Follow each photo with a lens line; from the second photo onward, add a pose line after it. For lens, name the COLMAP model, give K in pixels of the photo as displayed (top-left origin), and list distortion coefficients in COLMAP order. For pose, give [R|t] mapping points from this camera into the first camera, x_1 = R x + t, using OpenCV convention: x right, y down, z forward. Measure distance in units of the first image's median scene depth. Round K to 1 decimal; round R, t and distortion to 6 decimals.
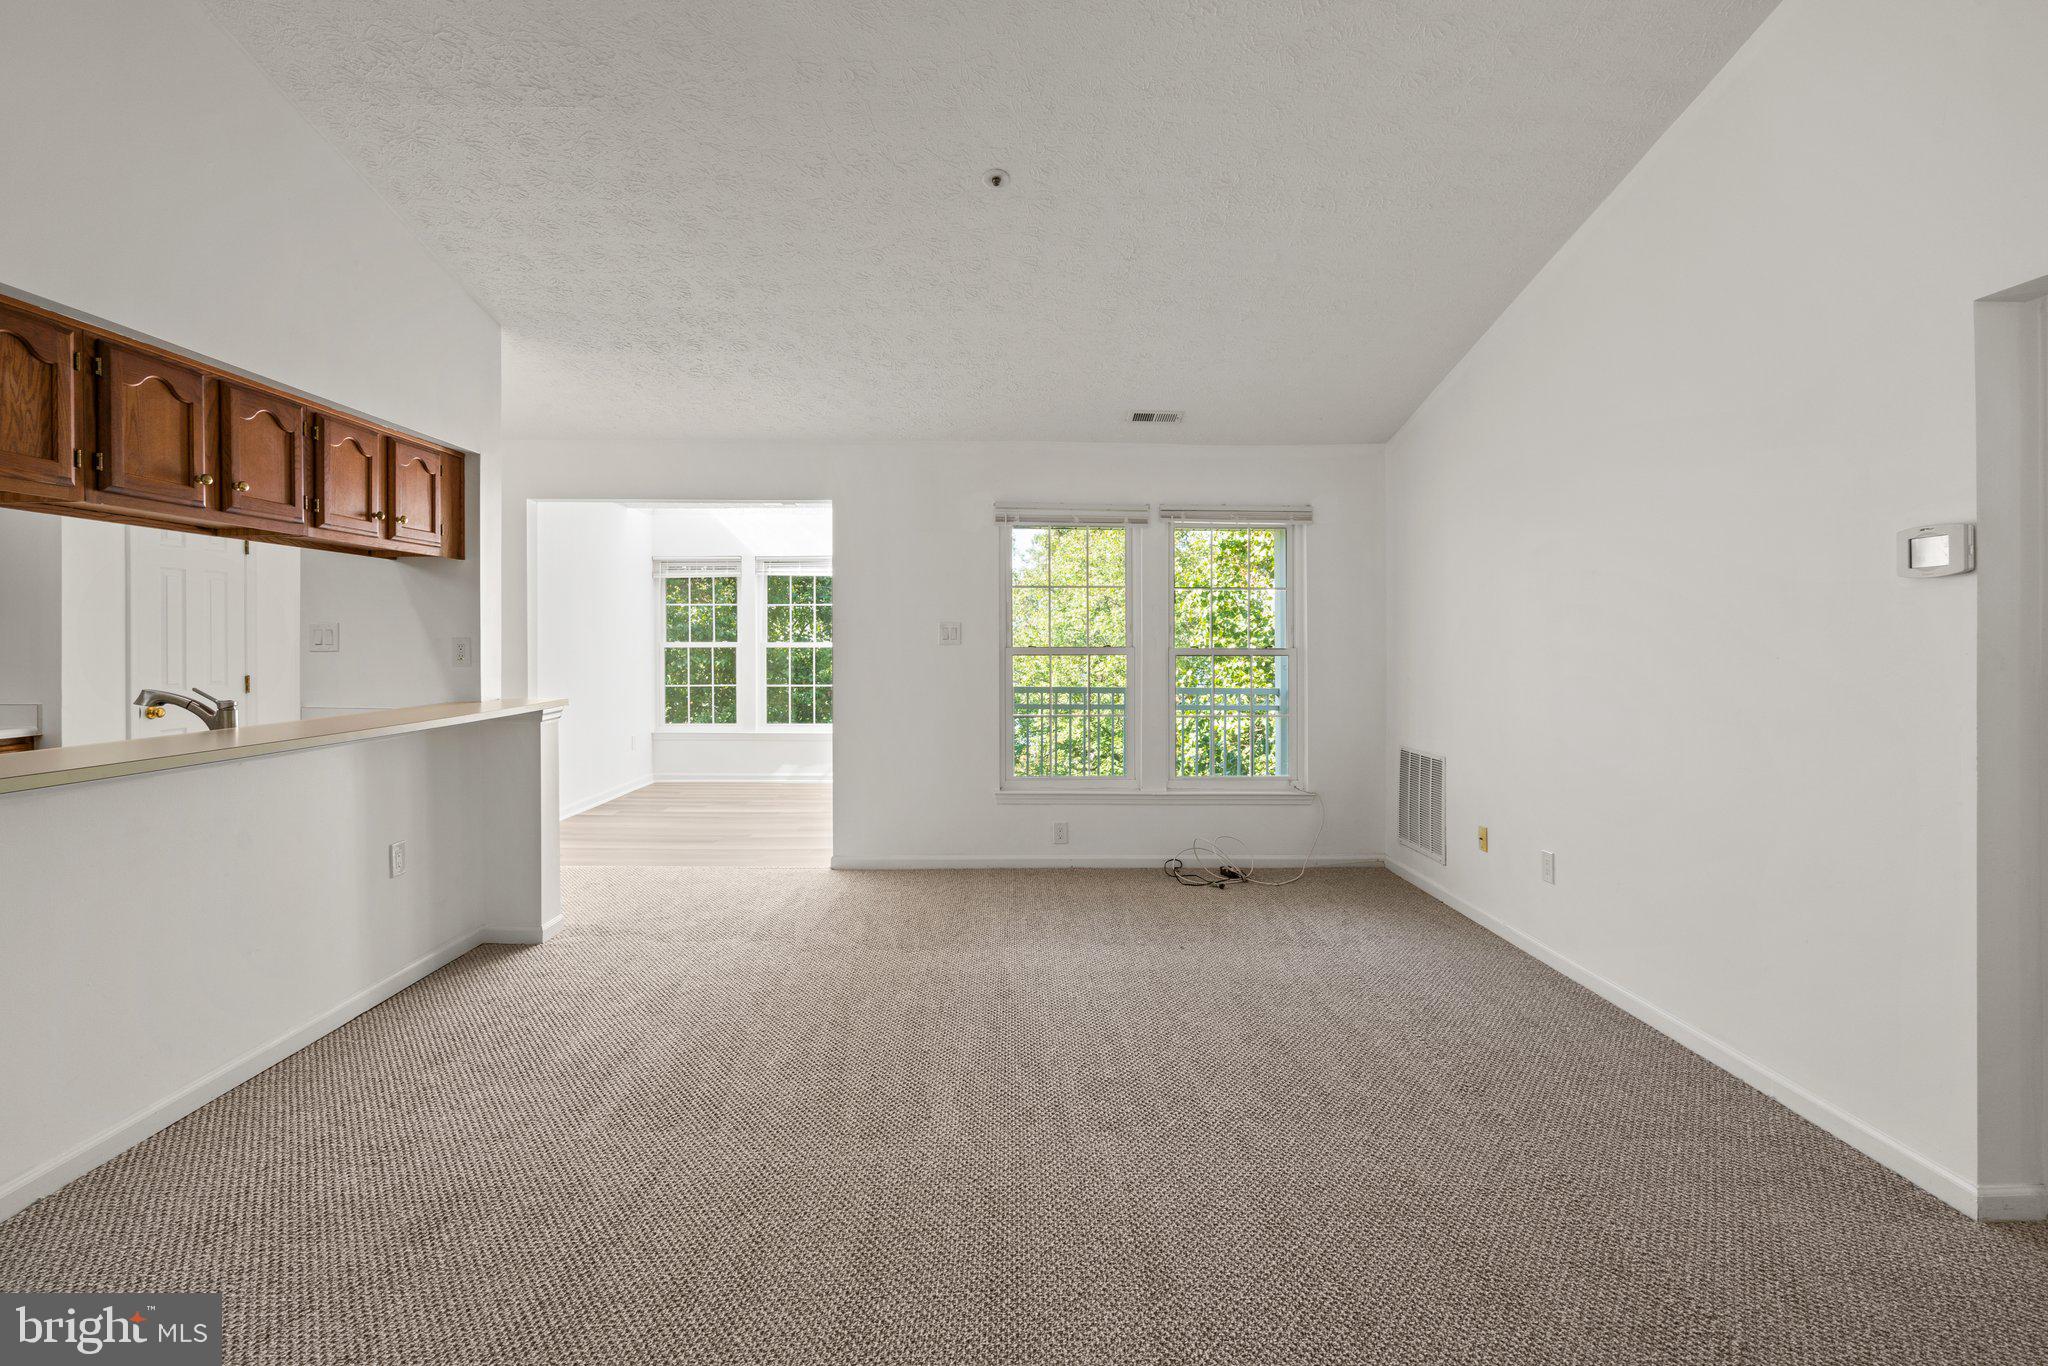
lens RADIAL K [[928.6, 0, 1034.6], [0, 928.6, 646.4], [0, 0, 1]] dist [-0.008097, 0.002536]
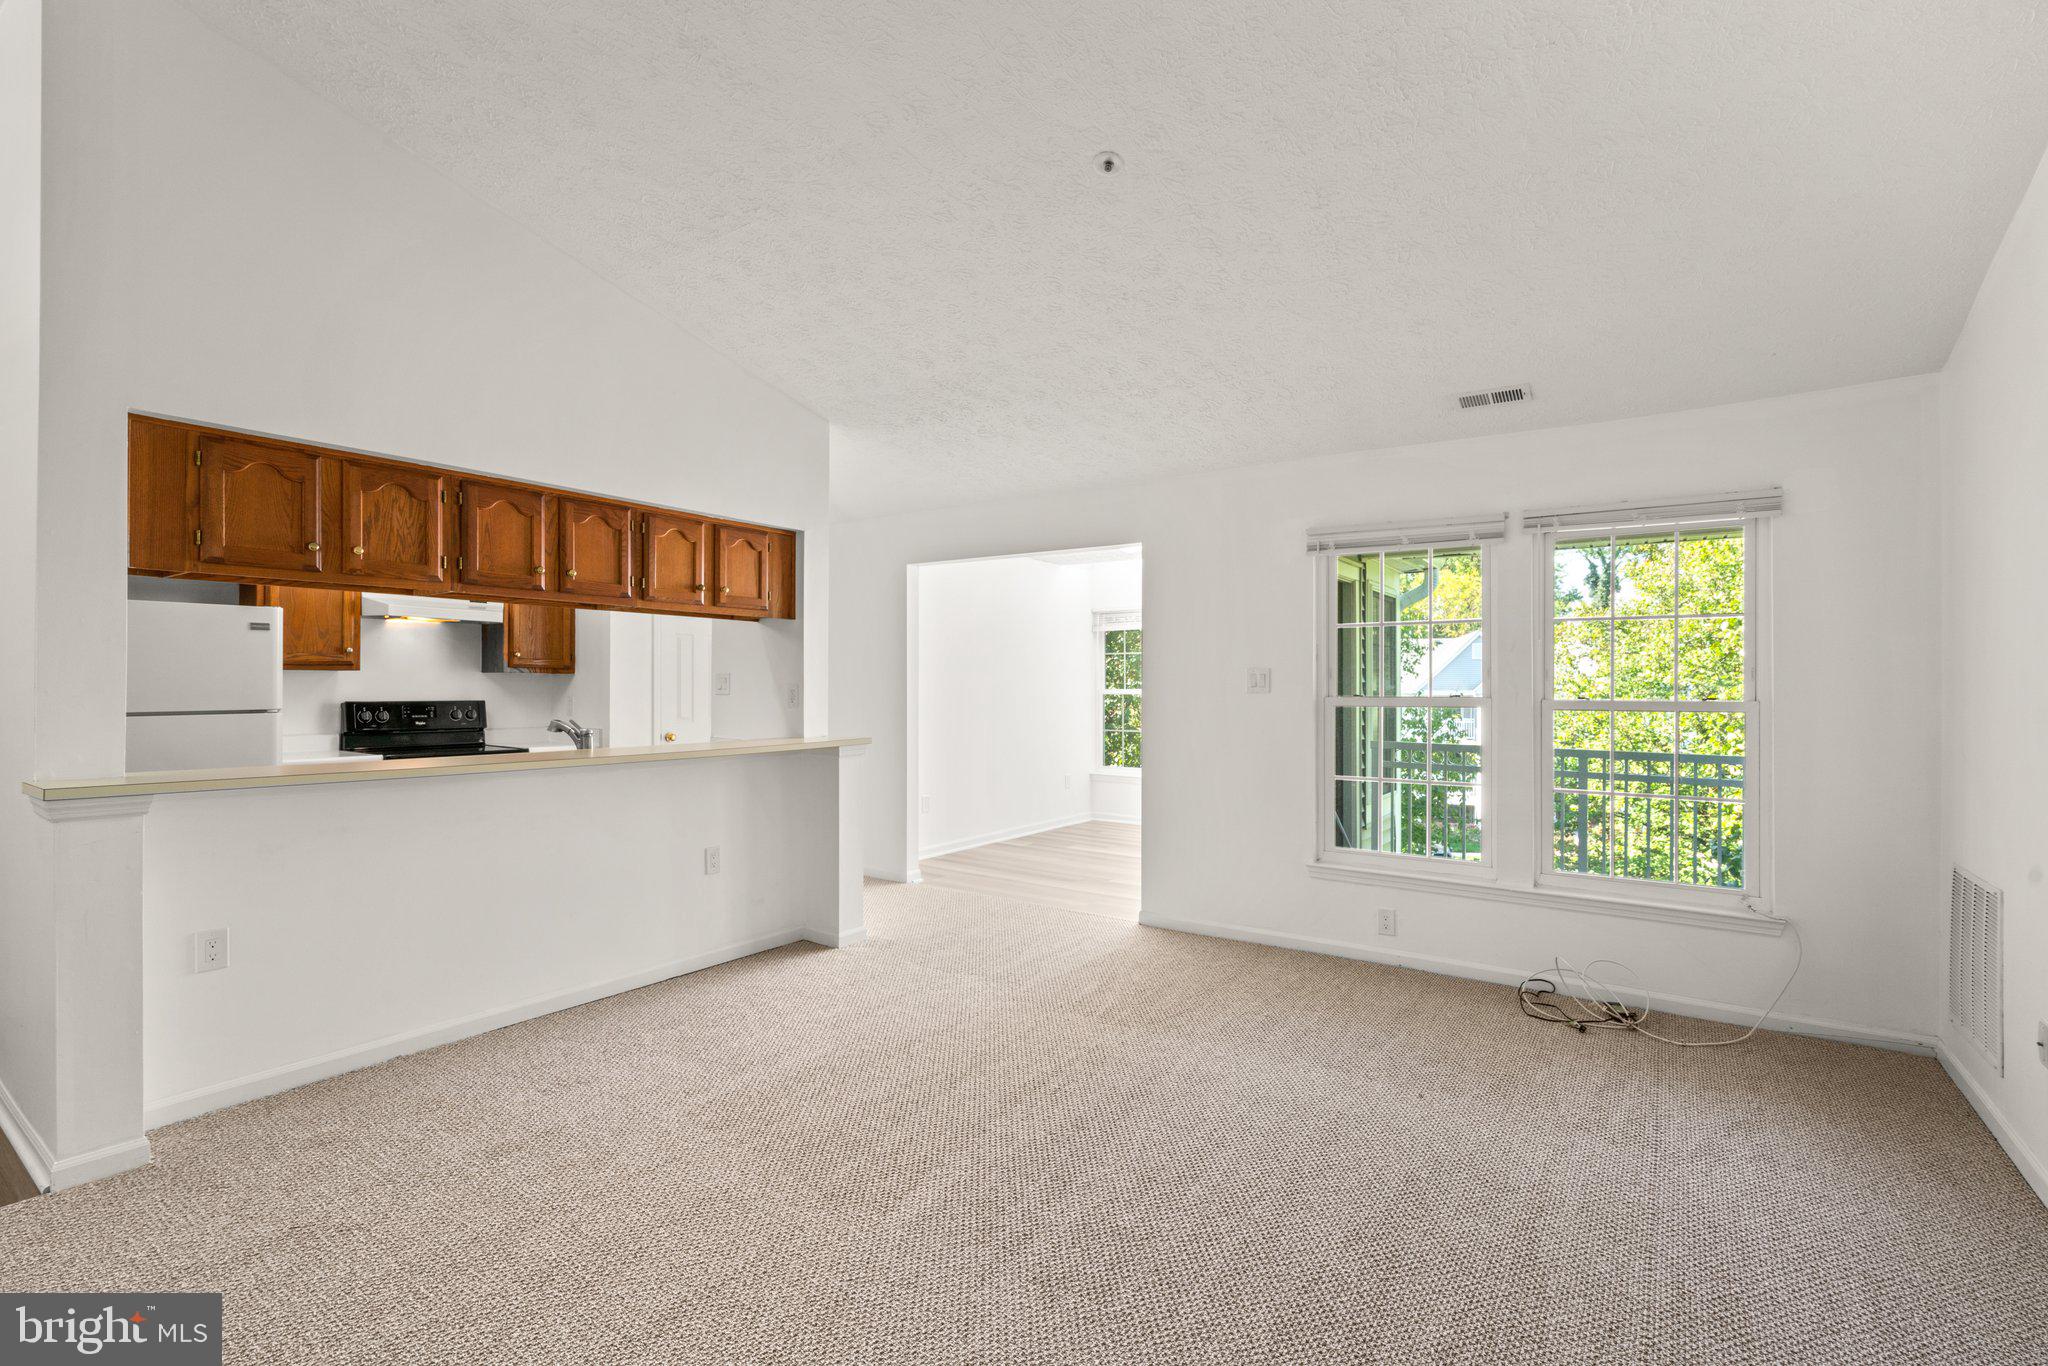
lens RADIAL K [[928.6, 0, 1033.0], [0, 928.6, 688.3], [0, 0, 1]] dist [-0.008097, 0.002536]
pose [[0.809619, 0.004129, -0.586941, 0.276364], [-0.007694, 0.999964, -0.003578, -0.001520], [0.586905, 0.007413, 0.809622, 0.163393]]
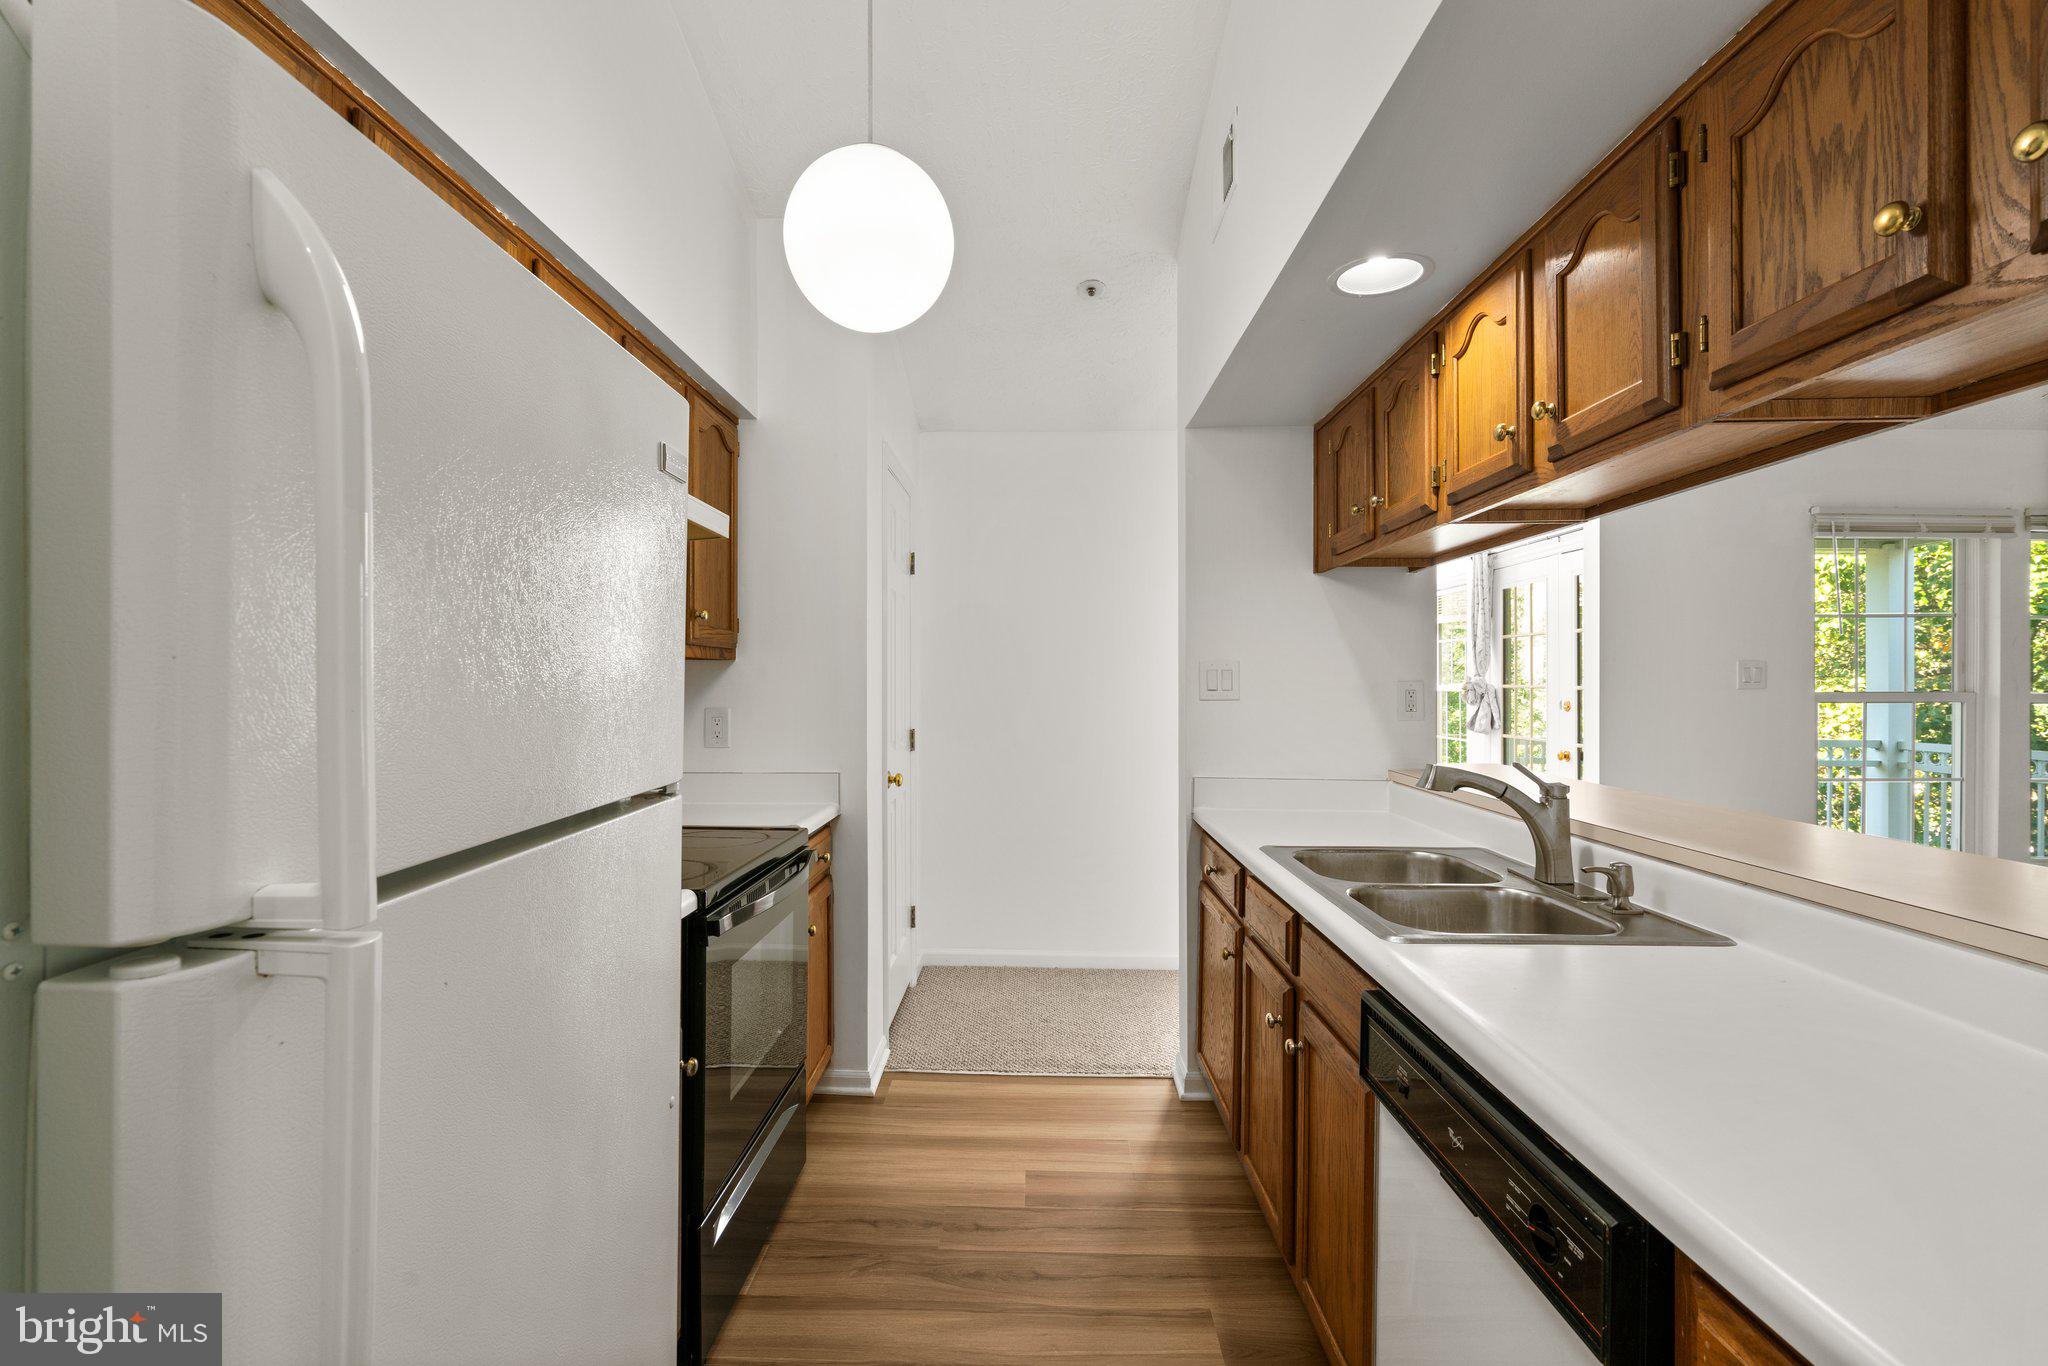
lens RADIAL K [[928.6, 0, 1023.9], [0, 928.6, 690.6], [0, 0, 1]] dist [-0.008097, 0.002536]
pose [[0.999408, -0.000539, -0.034394, -0.729887], [0.000627, 0.999997, 0.002526, -0.002836], [0.034392, -0.002546, 0.999405, 0.214687]]
